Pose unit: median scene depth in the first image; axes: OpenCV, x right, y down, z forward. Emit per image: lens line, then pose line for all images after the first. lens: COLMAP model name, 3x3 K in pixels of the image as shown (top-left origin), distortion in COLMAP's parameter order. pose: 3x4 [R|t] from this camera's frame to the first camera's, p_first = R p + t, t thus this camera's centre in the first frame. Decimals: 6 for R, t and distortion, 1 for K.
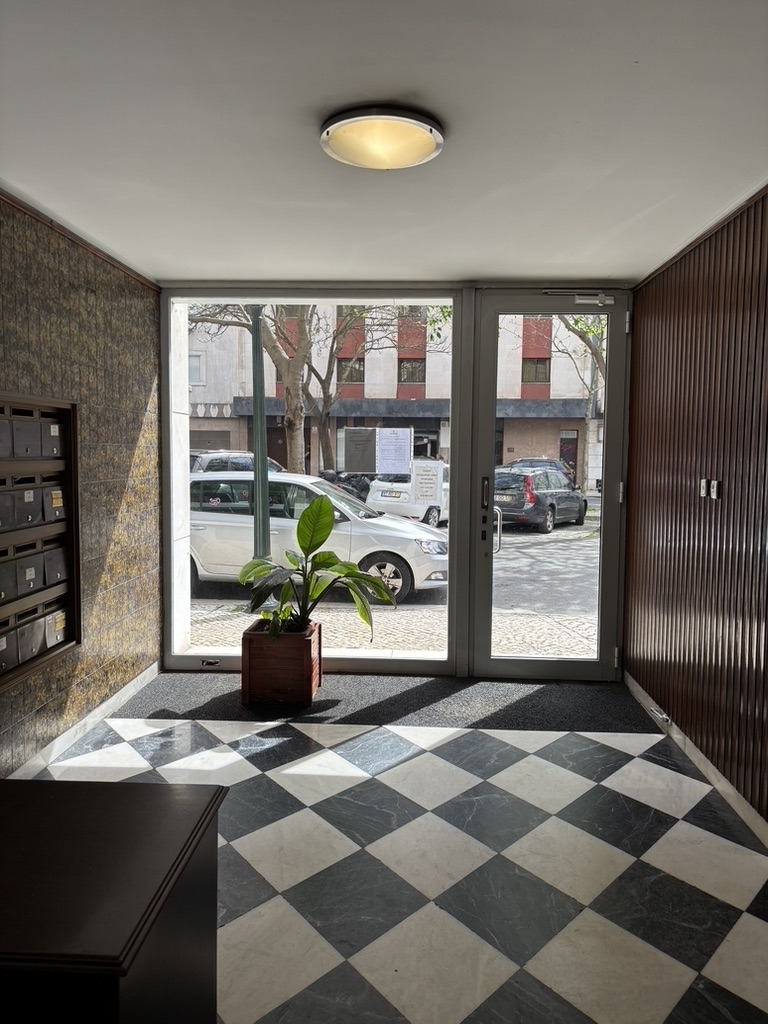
lens RADIAL K [[791.9, 0, 384.0], [0, 791.9, 512.0], [0, 0, 1]] dist [0.157536, -0.001528]
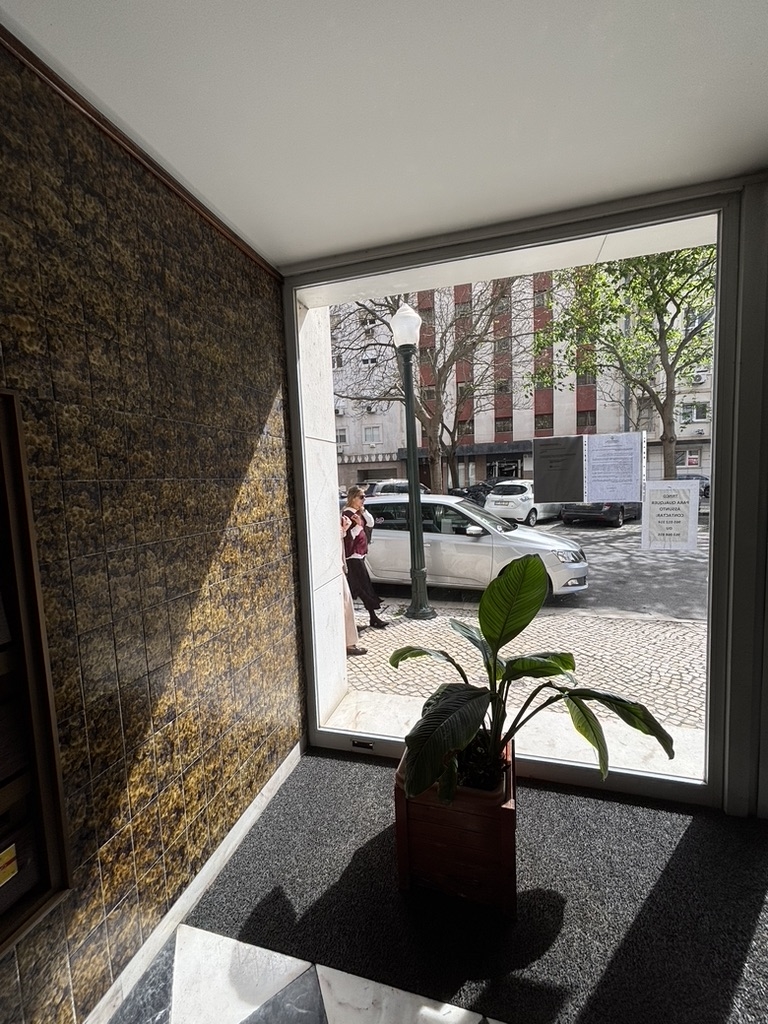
lens RADIAL K [[413.2, 0, 384.0], [0, 413.2, 512.0], [0, 0, 1]] dist [-0.001142, -0.000211]
pose [[0.973497, -0.030970, -0.226593, -0.056985], [0.032304, 0.999476, 0.002179, -0.027940], [0.226407, -0.009441, 0.973987, 0.368446]]
